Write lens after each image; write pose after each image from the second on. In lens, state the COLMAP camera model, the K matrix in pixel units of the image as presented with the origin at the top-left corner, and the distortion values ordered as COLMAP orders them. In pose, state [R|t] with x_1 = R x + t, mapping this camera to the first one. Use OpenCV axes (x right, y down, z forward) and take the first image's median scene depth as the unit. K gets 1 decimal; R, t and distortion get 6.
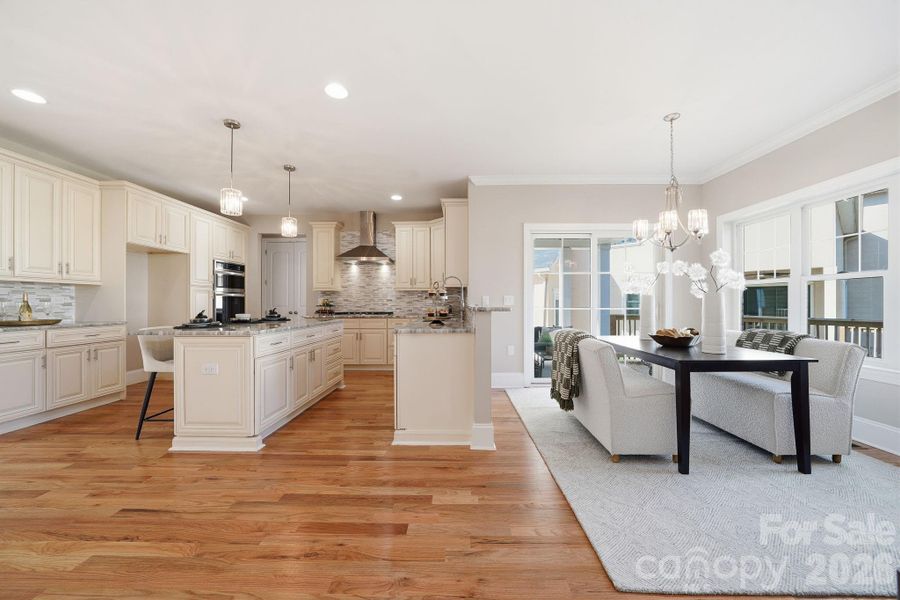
lens RADIAL K [[330.4, 0, 451.2], [0, 330.4, 302.2], [0, 0, 1]] dist [-0.002028, -0.000287]
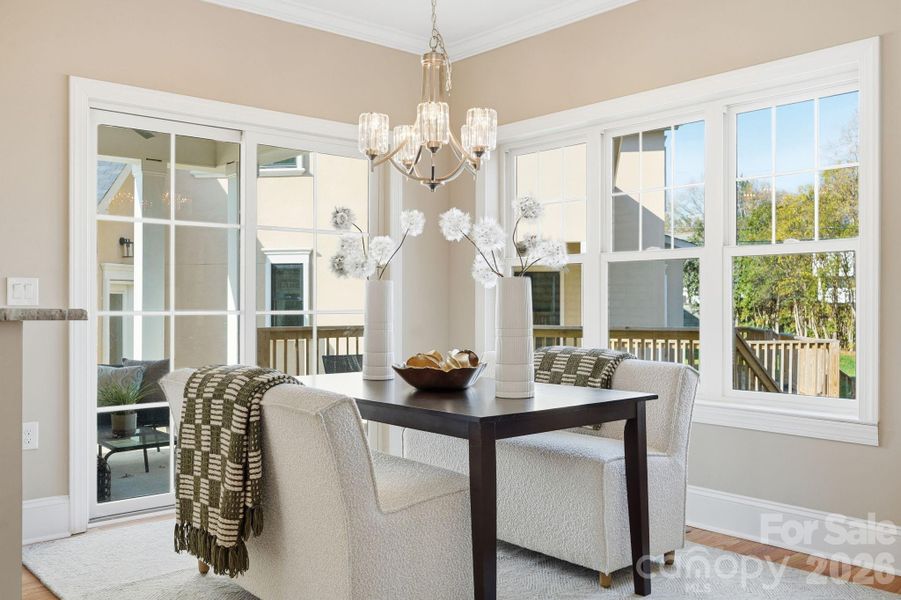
lens RADIAL K [[812.9, 0, 449.8], [0, 812.9, 298.8], [0, 0, 1]] dist [0.001359, 0.002838]
pose [[0.755199, 0.003364, 0.655487, -0.081437], [-0.002048, 0.999994, -0.002772, 0.006727], [-0.655492, 0.000751, 0.755201, 0.112958]]
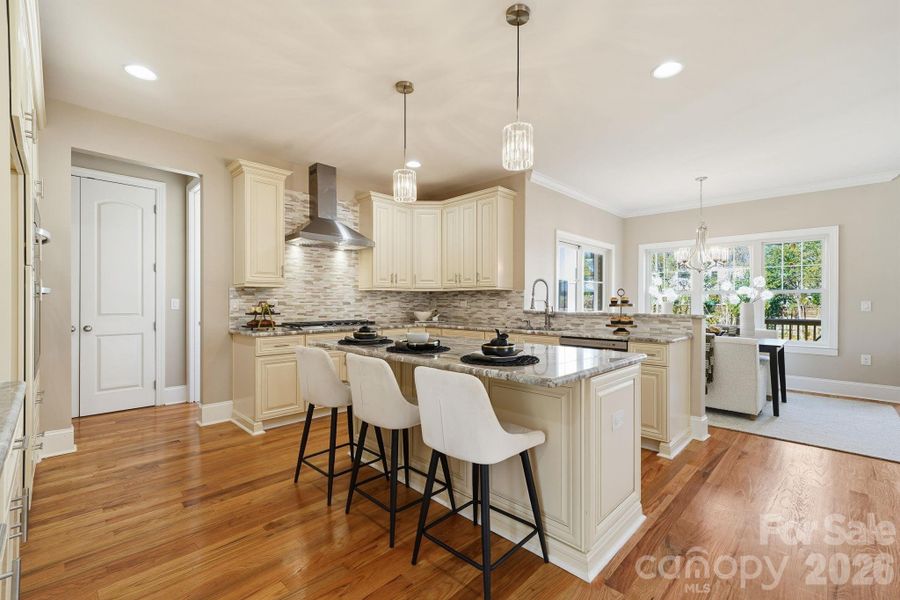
lens RADIAL K [[375.4, 0, 452.5], [0, 375.4, 301.8], [0, 0, 1]] dist [0.003415, 0.000423]
pose [[0.681624, 0.003447, 0.731695, -1.519753], [-0.004460, 0.999990, -0.000556, -0.025047], [-0.731689, -0.002885, 0.681632, 0.780779]]
